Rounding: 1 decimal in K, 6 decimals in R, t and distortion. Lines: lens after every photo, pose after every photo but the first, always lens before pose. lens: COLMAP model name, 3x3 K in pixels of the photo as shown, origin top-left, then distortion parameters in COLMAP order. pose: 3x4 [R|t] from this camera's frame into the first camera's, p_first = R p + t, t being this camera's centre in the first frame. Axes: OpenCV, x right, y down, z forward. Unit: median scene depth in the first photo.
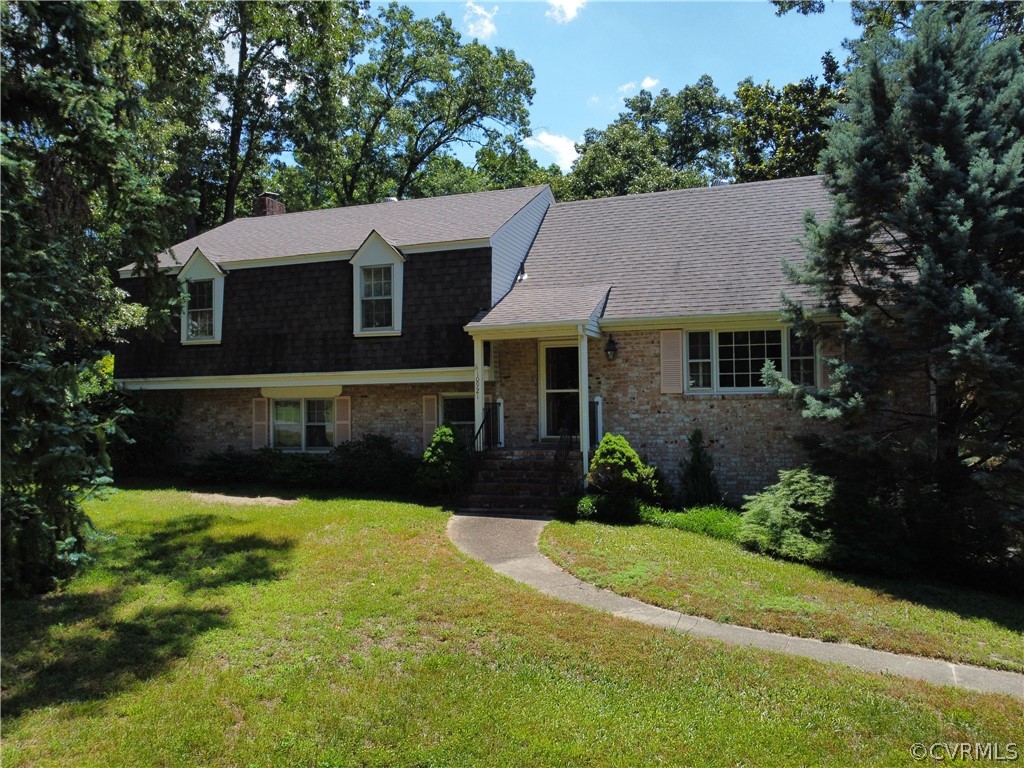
lens RADIAL K [[774.9, 0, 511.5], [0, 774.9, 381.7], [0, 0, 1]] dist [-0.007033, 0.006166]
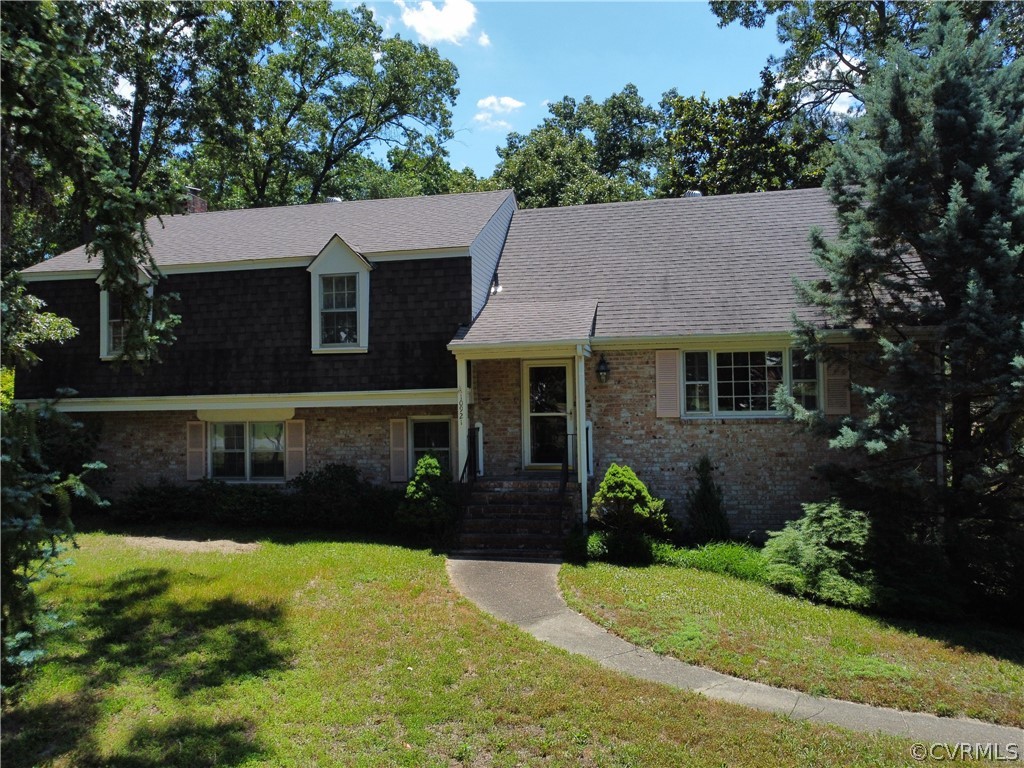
lens RADIAL K [[774.9, 0, 511.1], [0, 774.9, 381.6], [0, 0, 1]] dist [-0.007033, 0.006166]
pose [[0.990482, 0.000536, 0.137638, -0.108206], [0.000024, 0.999992, -0.004066, -0.024083], [-0.137639, 0.004030, 0.990474, 0.095448]]
